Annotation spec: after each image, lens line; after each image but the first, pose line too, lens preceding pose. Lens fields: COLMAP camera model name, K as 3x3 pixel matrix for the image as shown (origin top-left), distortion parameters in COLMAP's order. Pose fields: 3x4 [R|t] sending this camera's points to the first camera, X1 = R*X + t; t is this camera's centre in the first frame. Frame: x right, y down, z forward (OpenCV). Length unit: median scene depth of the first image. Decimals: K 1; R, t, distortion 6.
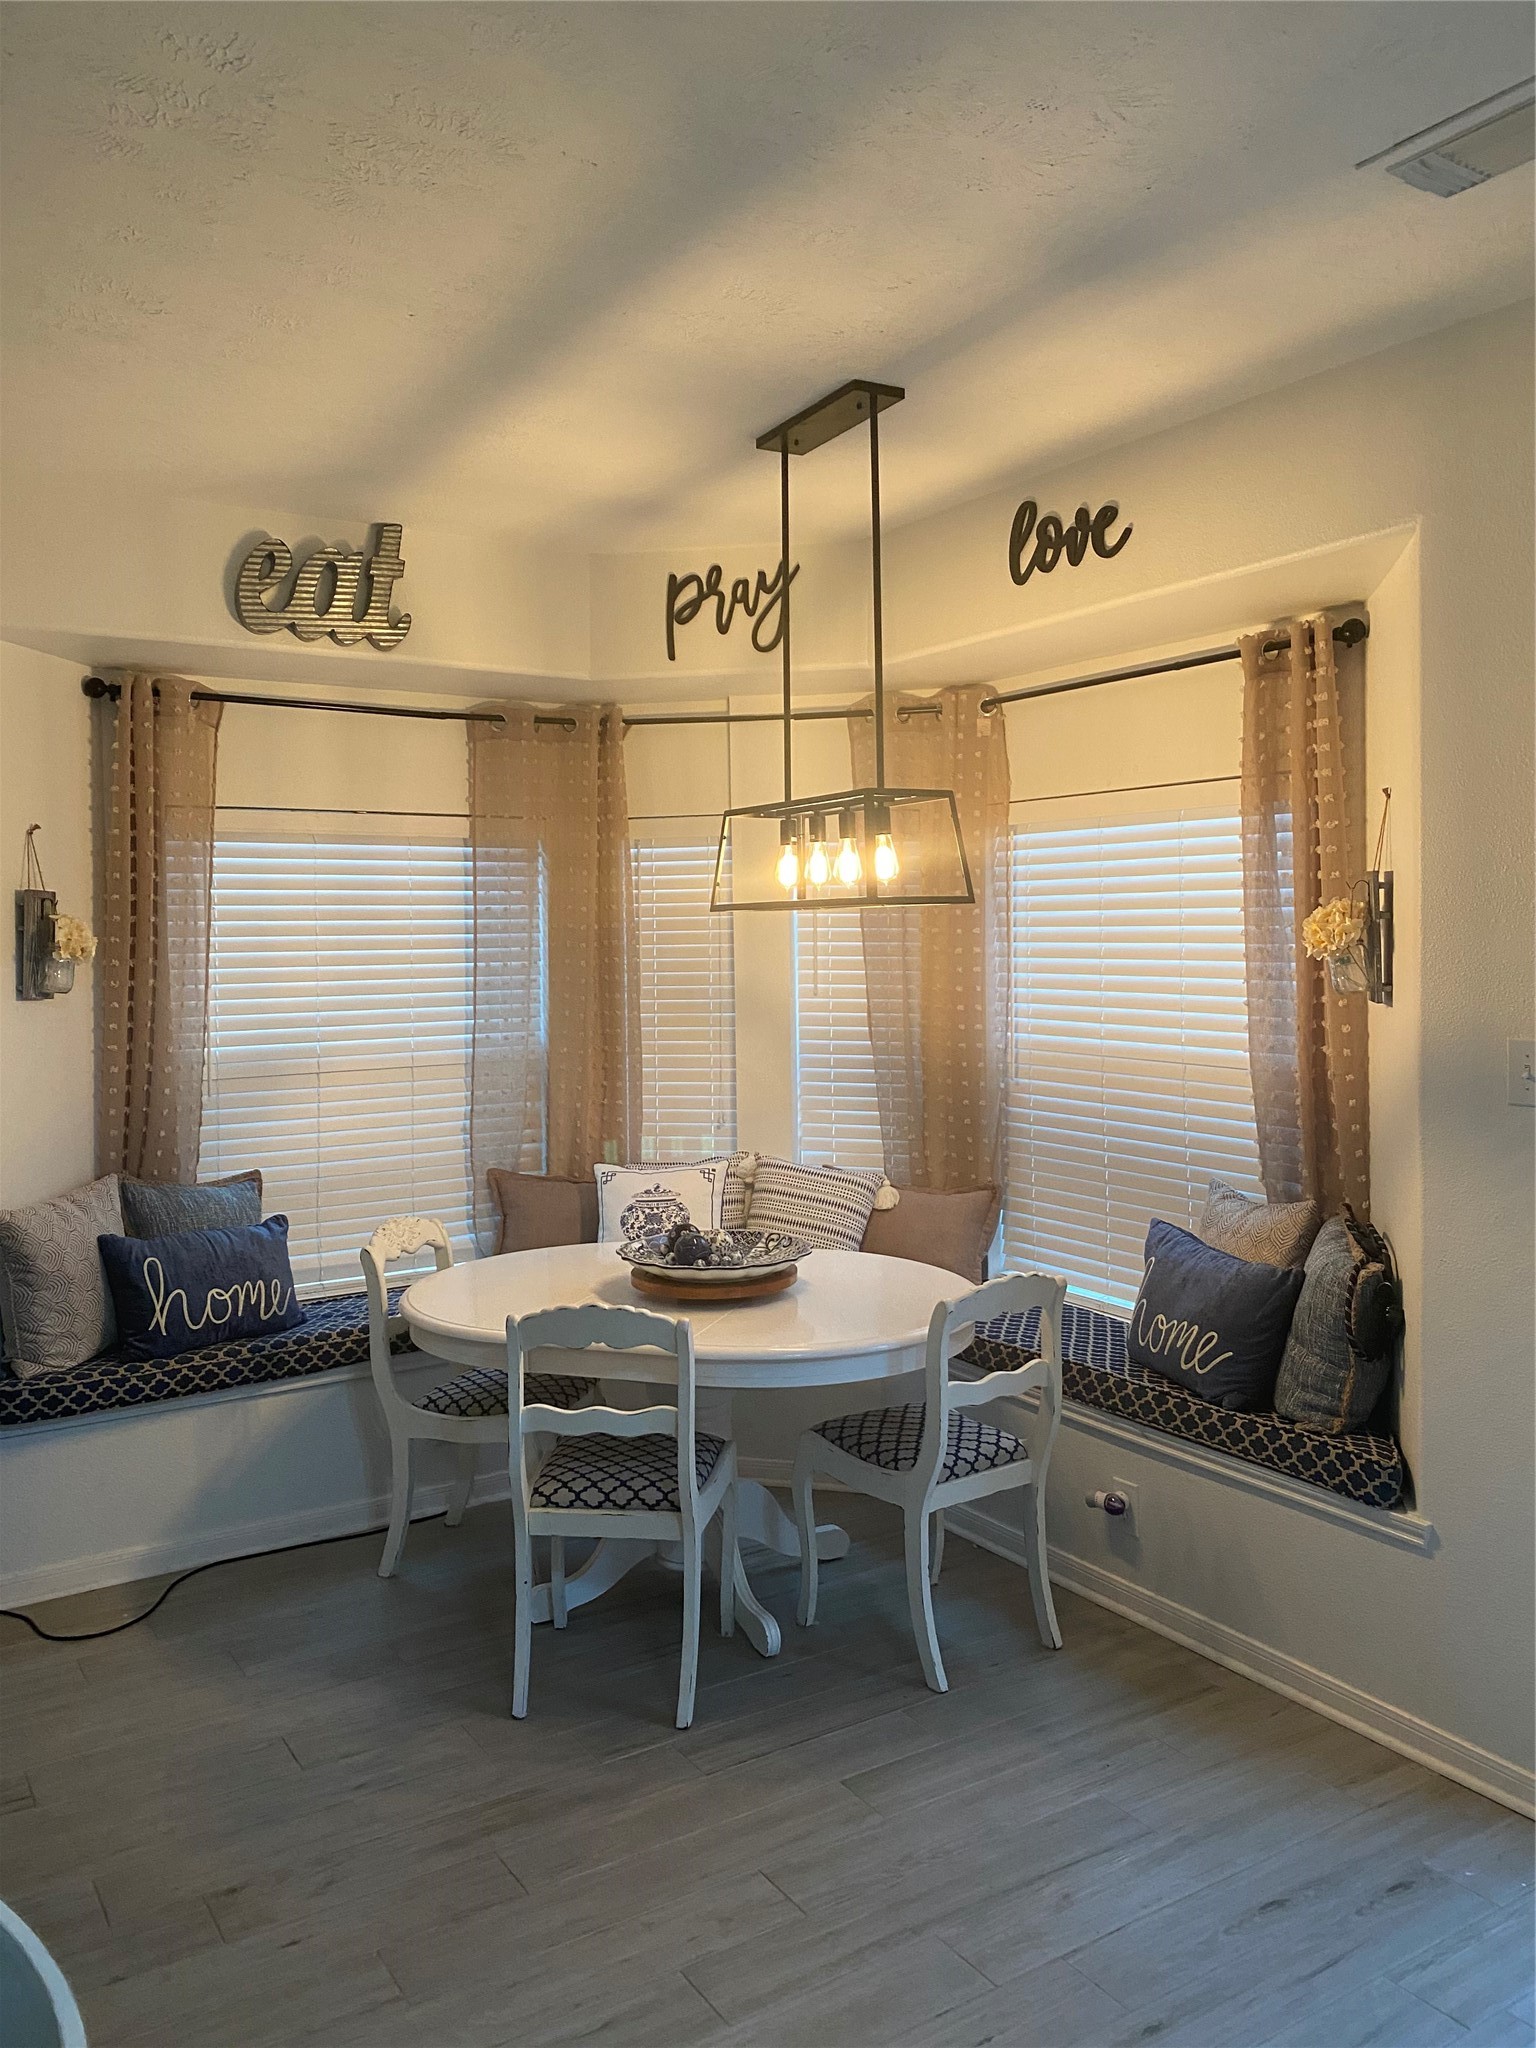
lens RADIAL K [[1573.7, 0, 771.0], [0, 1573.7, 1024.7], [0, 0, 1]] dist [0.064650, -0.175191]
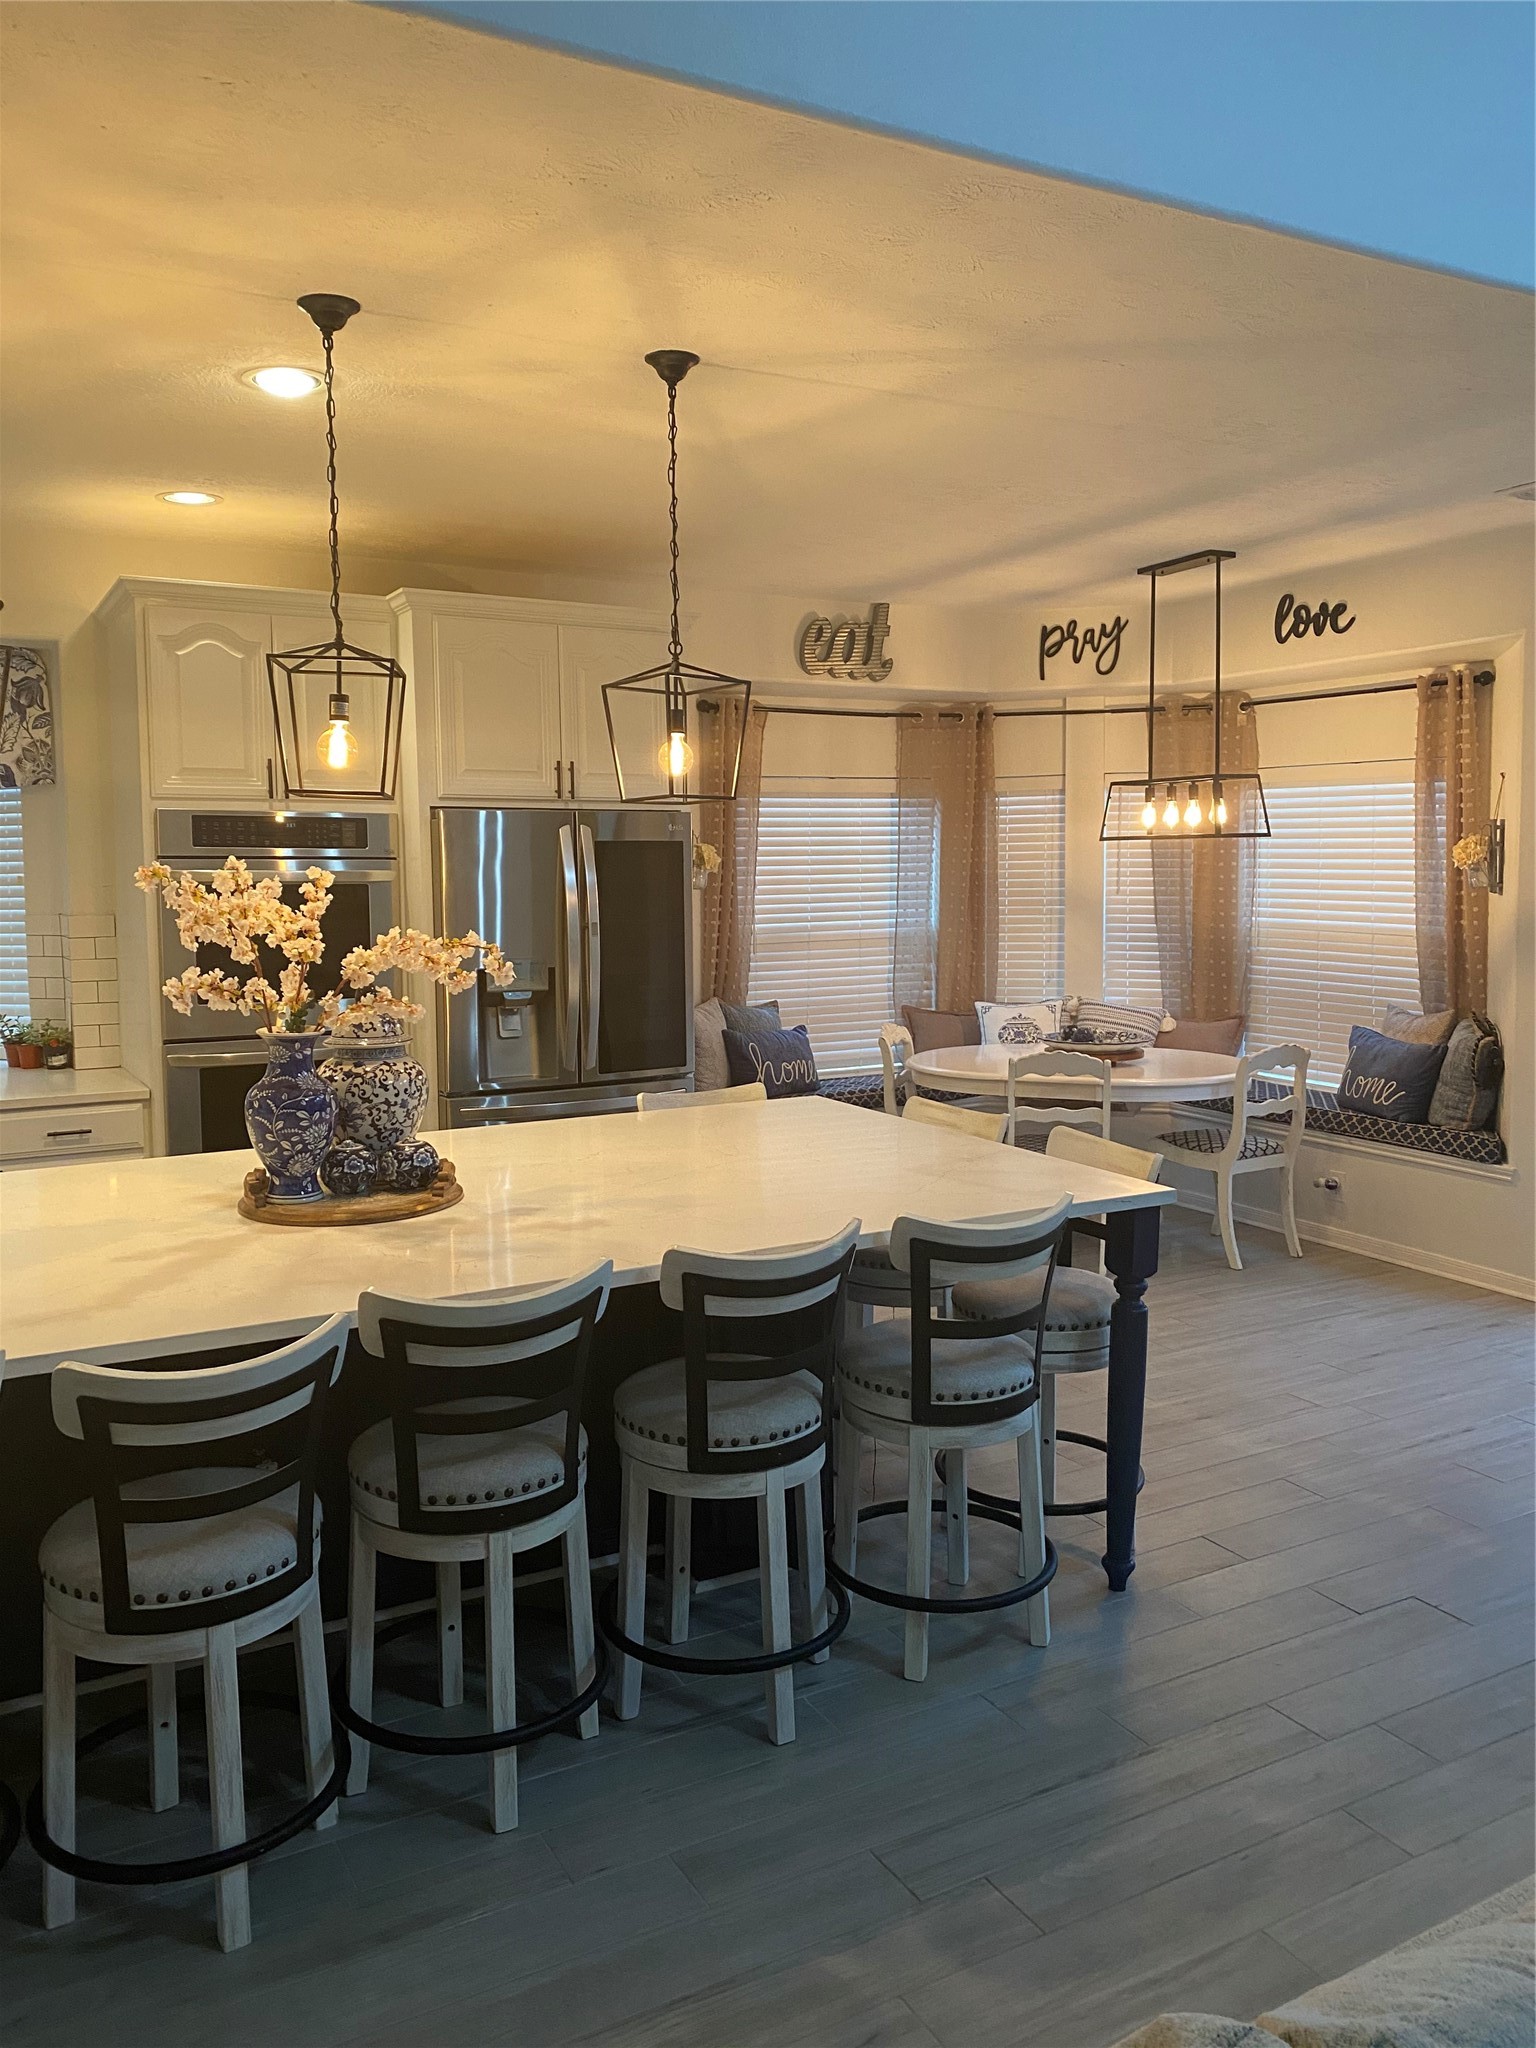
lens RADIAL K [[1573.7, 0, 771.0], [0, 1573.7, 1024.7], [0, 0, 1]] dist [0.064650, -0.175191]
pose [[0.997757, 0.006570, -0.066612, -0.250520], [-0.003017, 0.998574, 0.053301, 0.033341], [0.066867, -0.052980, 0.996354, -0.678183]]
